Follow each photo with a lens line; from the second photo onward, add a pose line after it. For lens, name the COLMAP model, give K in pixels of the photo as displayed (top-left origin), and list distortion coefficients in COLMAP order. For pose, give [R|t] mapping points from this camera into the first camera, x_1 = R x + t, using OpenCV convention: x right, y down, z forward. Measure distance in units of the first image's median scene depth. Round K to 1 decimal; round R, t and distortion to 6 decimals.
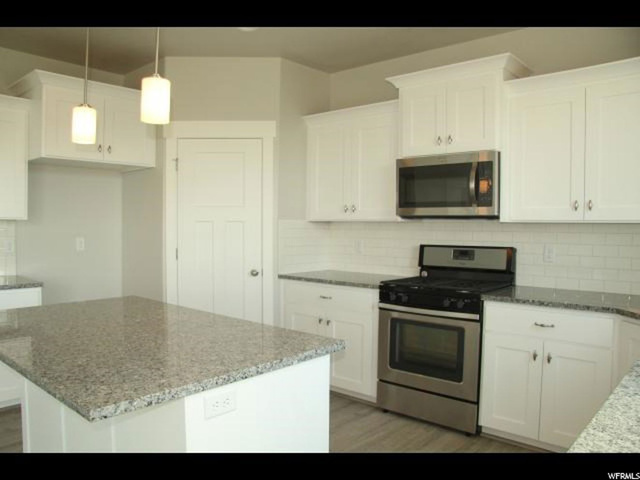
lens RADIAL K [[500.3, 0, 309.3], [0, 500.3, 242.0], [0, 0, 1]] dist [-0.138500, 0.067747]
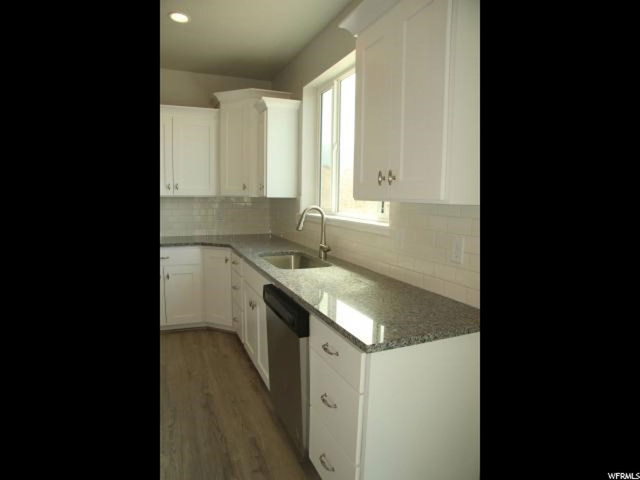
lens RADIAL K [[373.2, 0, 319.3], [0, 373.2, 245.4], [0, 0, 1]] dist [-0.096331, -0.000385]
pose [[0.415687, -0.119981, 0.901559, -0.344865], [0.018367, 0.992166, 0.123570, -0.015894], [-0.909322, -0.034808, 0.414634, -0.026383]]
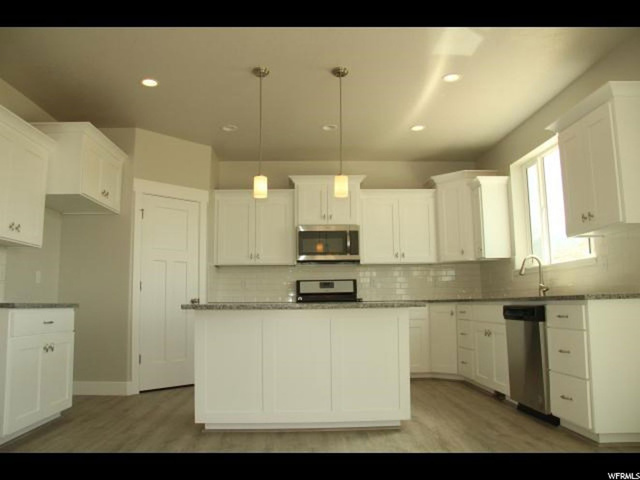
lens RADIAL K [[500.3, 0, 319.1], [0, 500.3, 240.2], [0, 0, 1]] dist [-0.138500, 0.067747]
pose [[0.708415, 0.071643, 0.702151, -0.949597], [0.042196, 0.988756, -0.143459, 0.122540], [-0.704534, 0.131257, 0.697426, -0.198956]]
